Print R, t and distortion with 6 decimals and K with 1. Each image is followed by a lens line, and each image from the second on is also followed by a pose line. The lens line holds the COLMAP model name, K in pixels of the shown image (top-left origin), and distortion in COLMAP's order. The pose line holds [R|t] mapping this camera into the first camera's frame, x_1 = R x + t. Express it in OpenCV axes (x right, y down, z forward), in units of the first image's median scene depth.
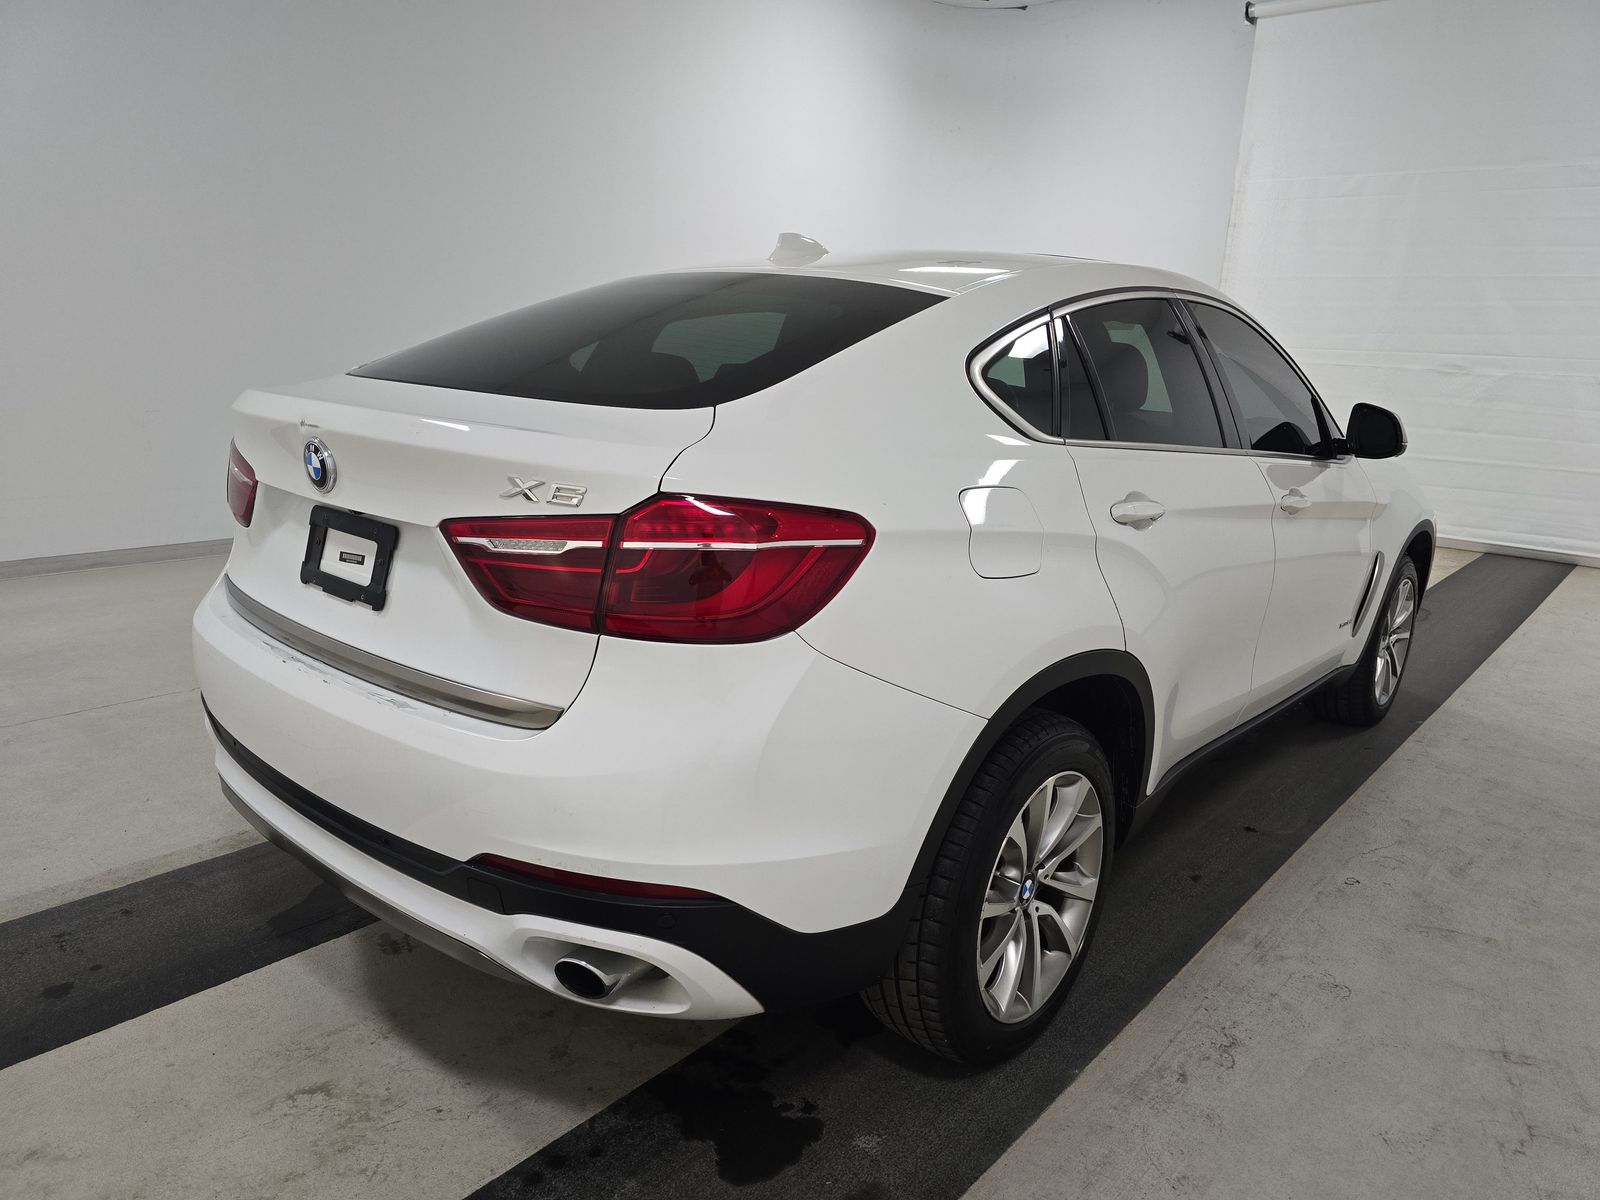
lens RADIAL K [[1077.1, 0, 798.1], [0, 1077.1, 593.2], [0, 0, 1]] dist [0.087887, -0.093283]
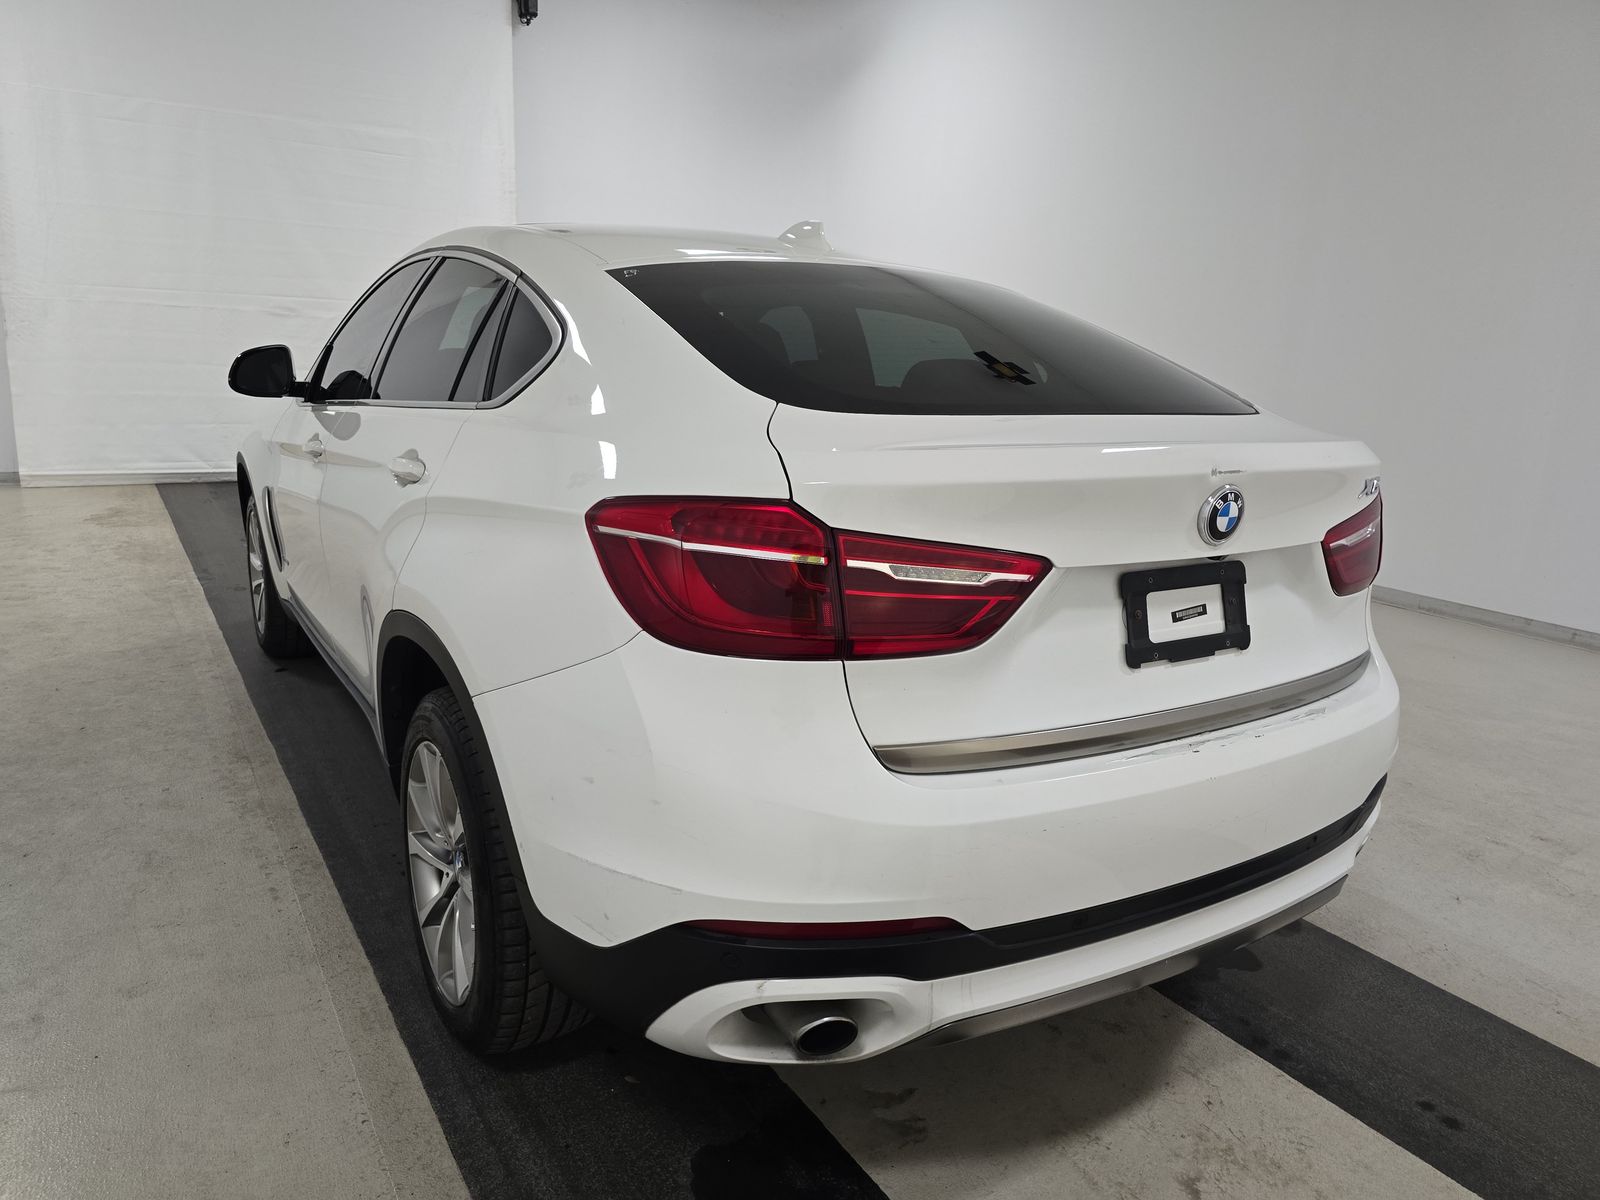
lens RADIAL K [[1077.1, 0, 798.1], [0, 1077.1, 593.2], [0, 0, 1]] dist [0.087887, -0.093283]
pose [[0.280327, -0.251251, 0.926439, -1.358047], [0.185477, 0.961126, 0.204536, -0.298318], [-0.941815, 0.114496, 0.316031, 1.039489]]
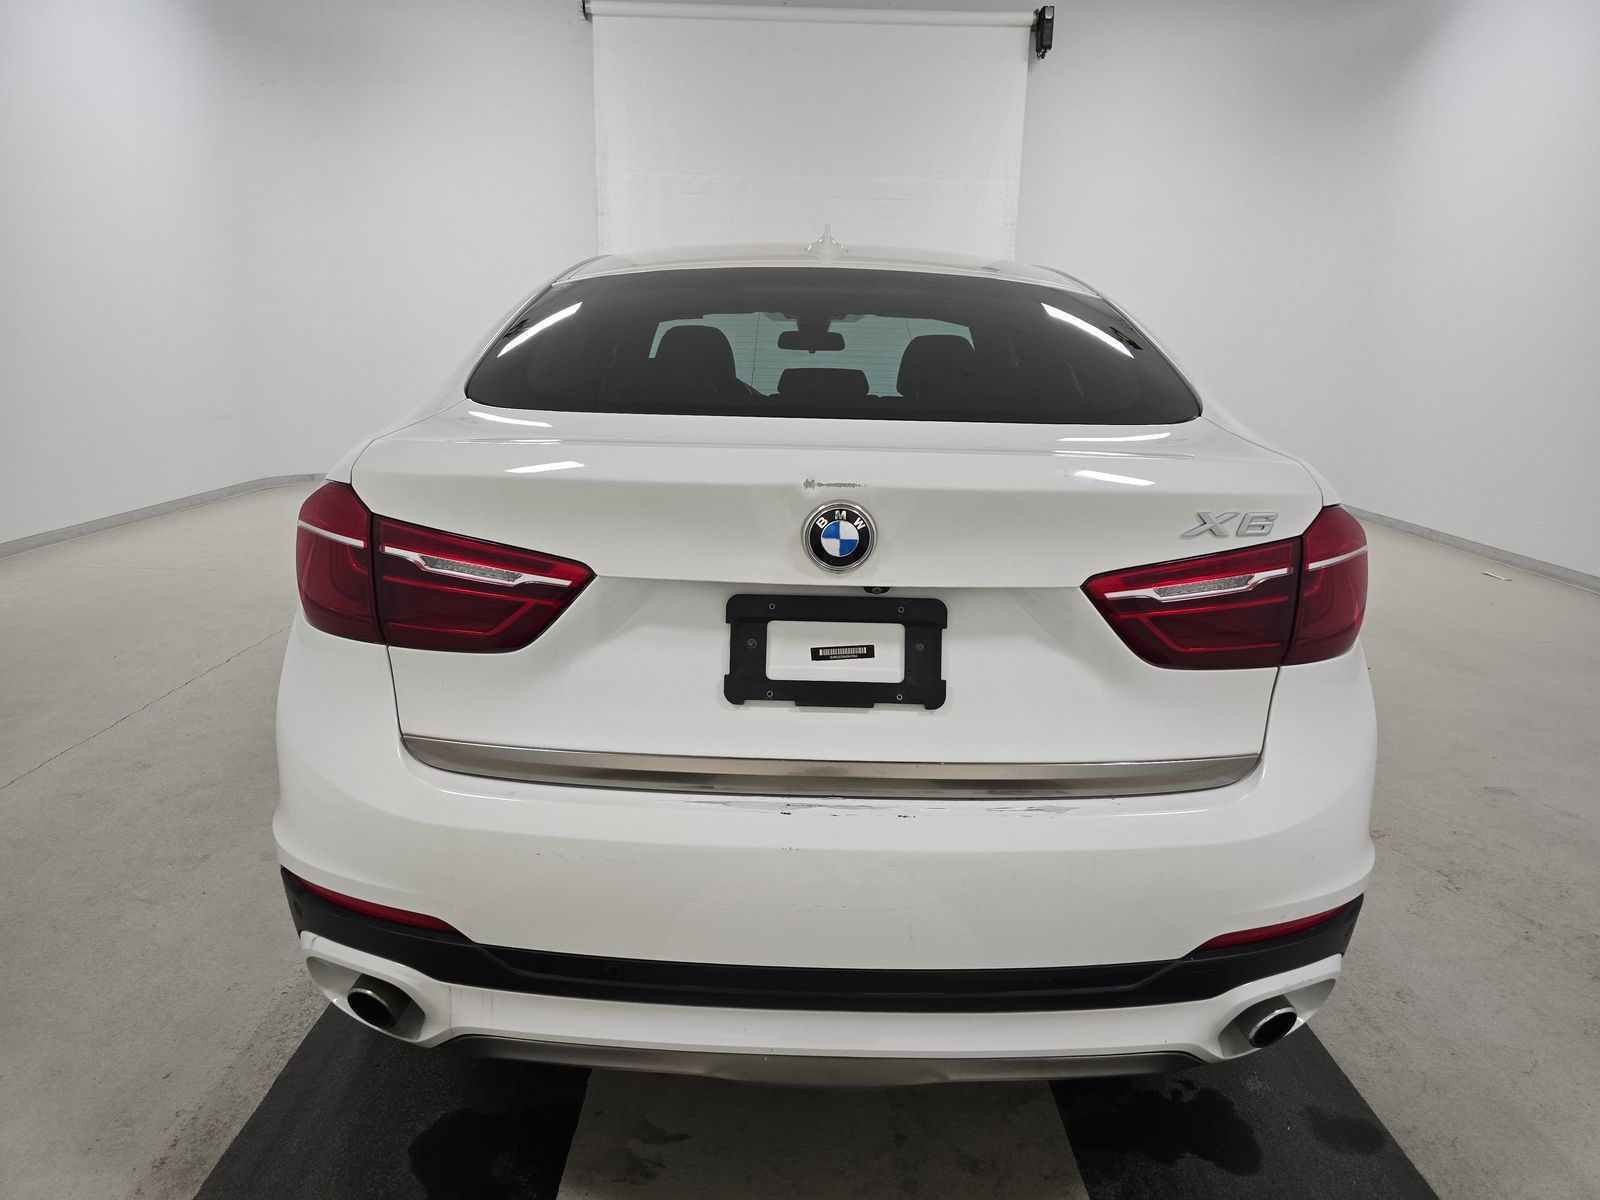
lens RADIAL K [[1077.1, 0, 798.1], [0, 1077.1, 593.2], [0, 0, 1]] dist [0.087887, -0.093283]
pose [[0.750710, -0.171889, 0.637878, -0.922771], [0.159477, 0.984154, 0.077515, -0.139064], [-0.641094, 0.043535, 0.766227, 0.452186]]
